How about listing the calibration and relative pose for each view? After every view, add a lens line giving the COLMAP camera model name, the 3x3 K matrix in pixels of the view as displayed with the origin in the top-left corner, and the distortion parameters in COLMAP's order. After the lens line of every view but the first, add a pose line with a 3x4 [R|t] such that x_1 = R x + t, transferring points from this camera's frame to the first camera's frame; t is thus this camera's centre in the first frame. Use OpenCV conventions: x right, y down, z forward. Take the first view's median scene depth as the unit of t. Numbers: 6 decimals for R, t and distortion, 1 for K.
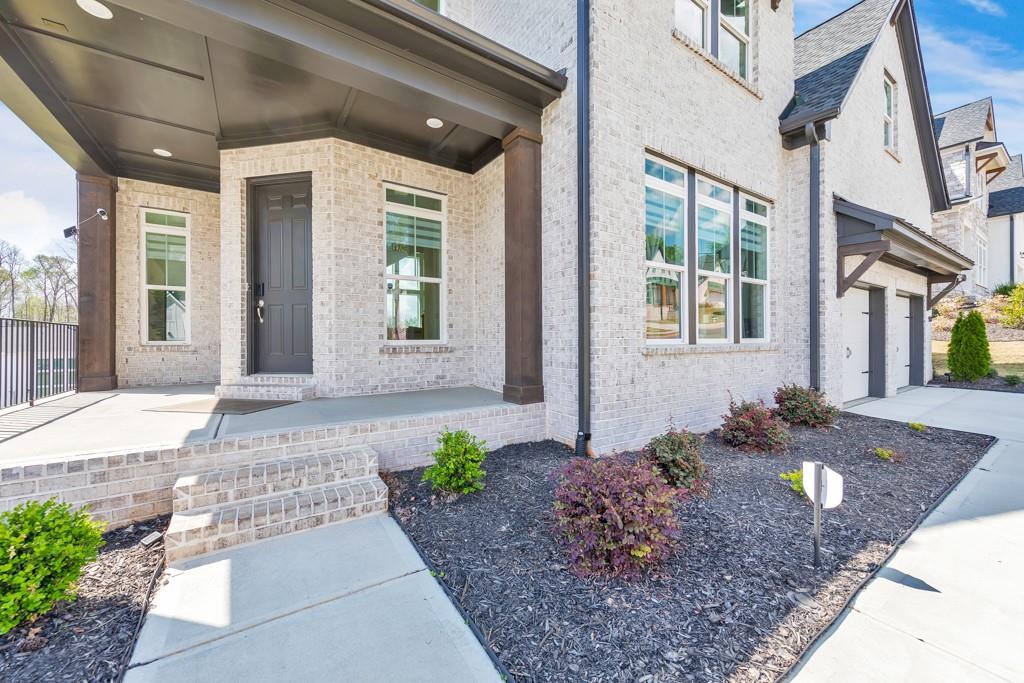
lens RADIAL K [[390.0, 0, 512.0], [0, 390.0, 341.5], [0, 0, 1]] dist [-0.000265, -0.000075]
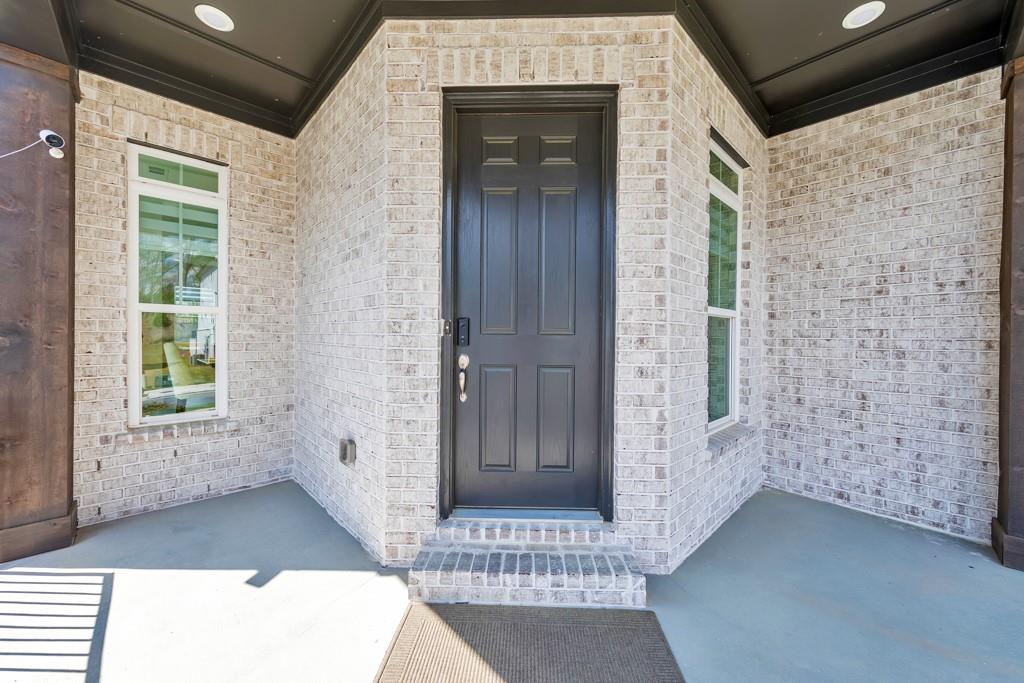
lens RADIAL K [[385.6, 0, 509.3], [0, 385.6, 342.4], [0, 0, 1]] dist [0.001176, 0.000082]
pose [[0.986223, 0.009389, 0.165157, -0.614122], [-0.010436, 0.999931, 0.005471, -0.114239], [-0.165094, -0.007119, 0.986252, 0.489010]]
